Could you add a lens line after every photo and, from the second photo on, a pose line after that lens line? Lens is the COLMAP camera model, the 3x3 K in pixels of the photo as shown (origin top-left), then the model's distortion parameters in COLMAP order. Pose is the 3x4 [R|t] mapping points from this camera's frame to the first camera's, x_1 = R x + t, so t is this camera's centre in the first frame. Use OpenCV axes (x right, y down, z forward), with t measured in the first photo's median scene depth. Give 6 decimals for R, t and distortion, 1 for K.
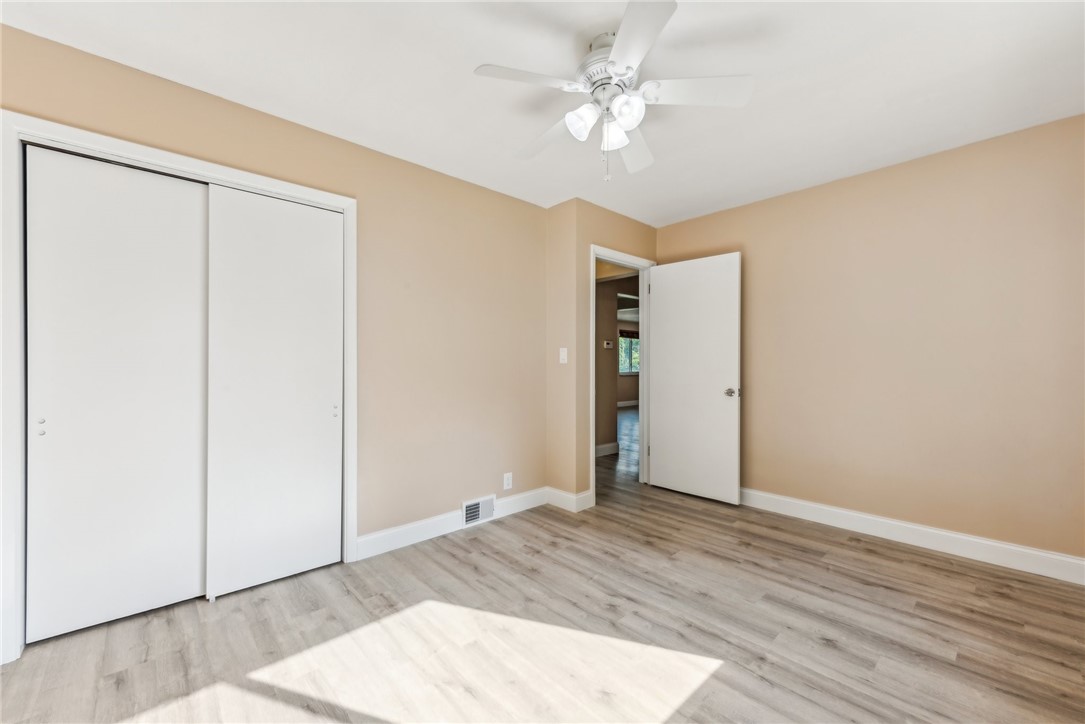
lens RADIAL K [[433.4, 0, 544.1], [0, 433.4, 358.2], [0, 0, 1]] dist [0.009182, -0.000158]
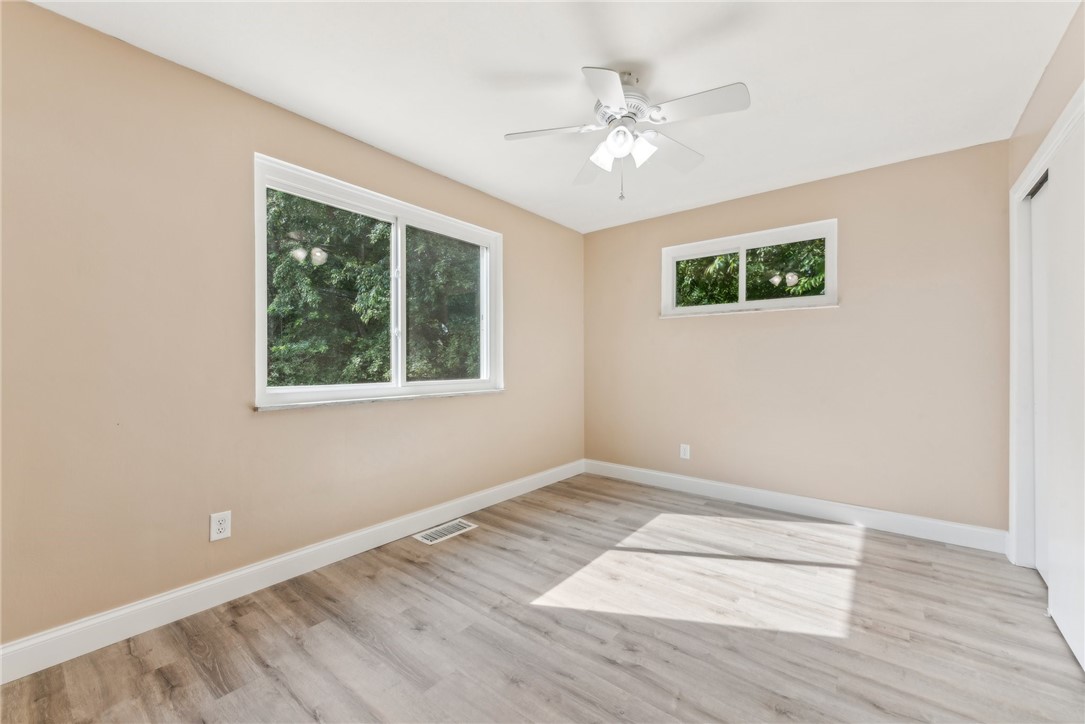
lens RADIAL K [[433.4, 0, 544.3], [0, 433.4, 366.7], [0, 0, 1]] dist [0.009182, -0.000158]
pose [[-0.988584, 0.001705, -0.150662, 0.469720], [0.001886, 0.999998, -0.001060, 0.028018], [0.150660, -0.001332, -0.988585, 1.893330]]
